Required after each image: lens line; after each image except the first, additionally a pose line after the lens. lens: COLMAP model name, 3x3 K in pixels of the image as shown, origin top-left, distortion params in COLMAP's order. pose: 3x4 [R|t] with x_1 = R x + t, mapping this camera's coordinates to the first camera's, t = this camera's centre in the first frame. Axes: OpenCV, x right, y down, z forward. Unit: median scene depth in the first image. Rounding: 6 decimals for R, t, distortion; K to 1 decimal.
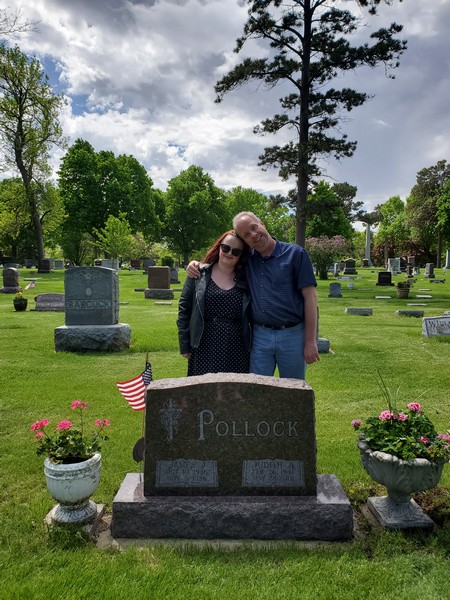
lens RADIAL K [[459.9, 0, 213.2], [0, 459.9, 301.5], [0, 0, 1]] dist [-0.001198, 0.009533]
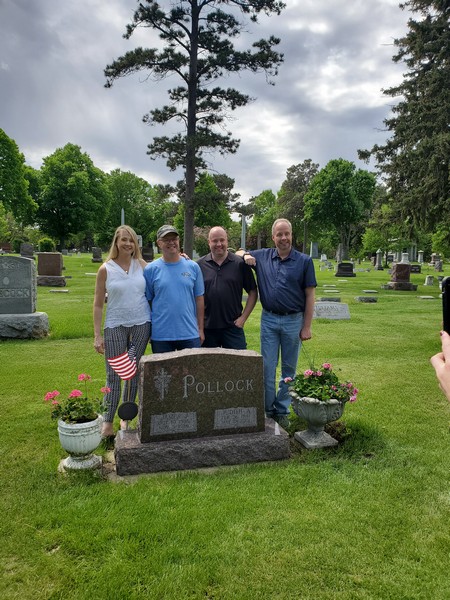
lens RADIAL K [[458.3, 0, 225.0], [0, 458.3, 300.0], [0, 0, 1]] dist [0.003168, 0.002310]
pose [[0.959815, -0.005604, 0.280577, -0.138958], [-0.001660, 0.999670, 0.025645, -0.008432], [-0.280628, -0.025080, 0.959489, -0.148812]]
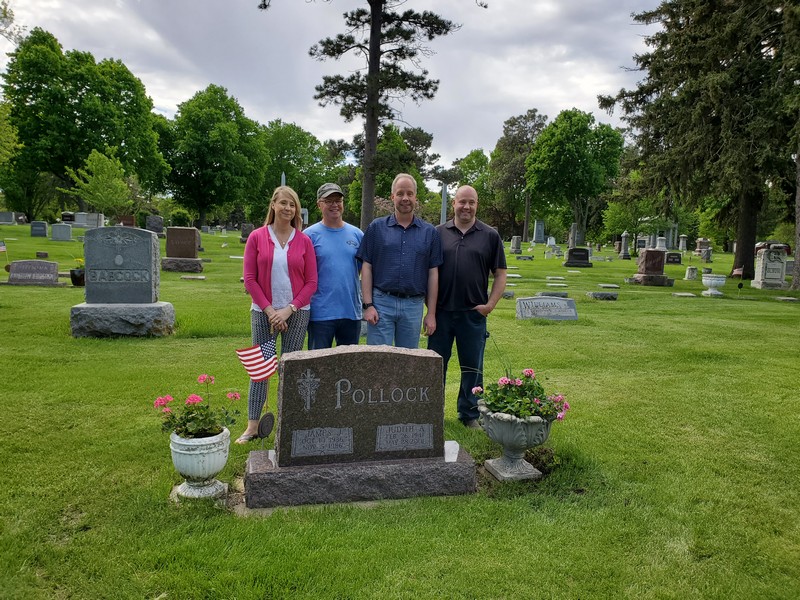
lens RADIAL K [[613.2, 0, 403.7], [0, 613.2, 302.3], [0, 0, 1]] dist [-0.001198, 0.009533]
pose [[0.965895, 0.008741, 0.258788, -0.115033], [-0.018426, 0.999217, 0.035024, 0.007611], [-0.258279, -0.038598, 0.965299, -0.164025]]
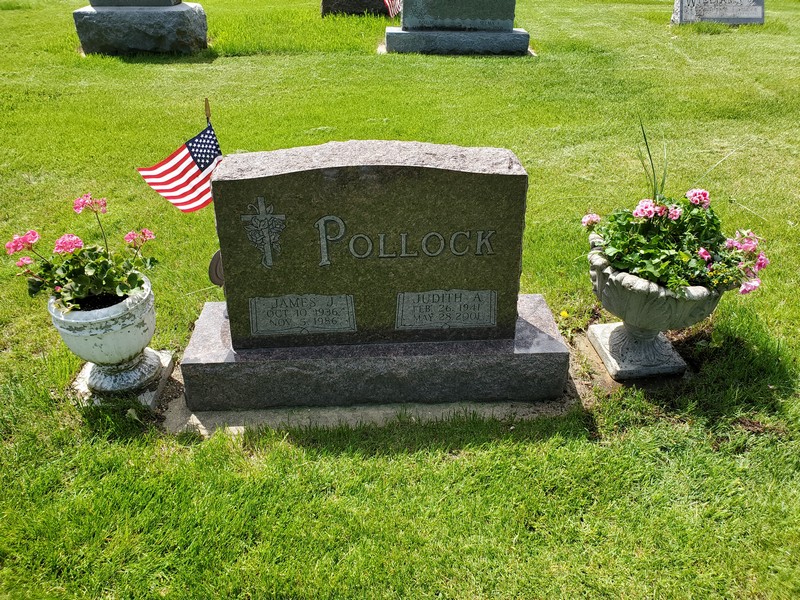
lens RADIAL K [[617.3, 0, 400.0], [0, 617.3, 300.0], [0, 0, 1]] dist [0.010095, 0.002524]
pose [[0.996992, -0.034137, 0.069578, 0.006315], [-0.004241, 0.872388, 0.488796, -0.015140], [-0.077385, -0.487620, 0.869619, 0.150613]]
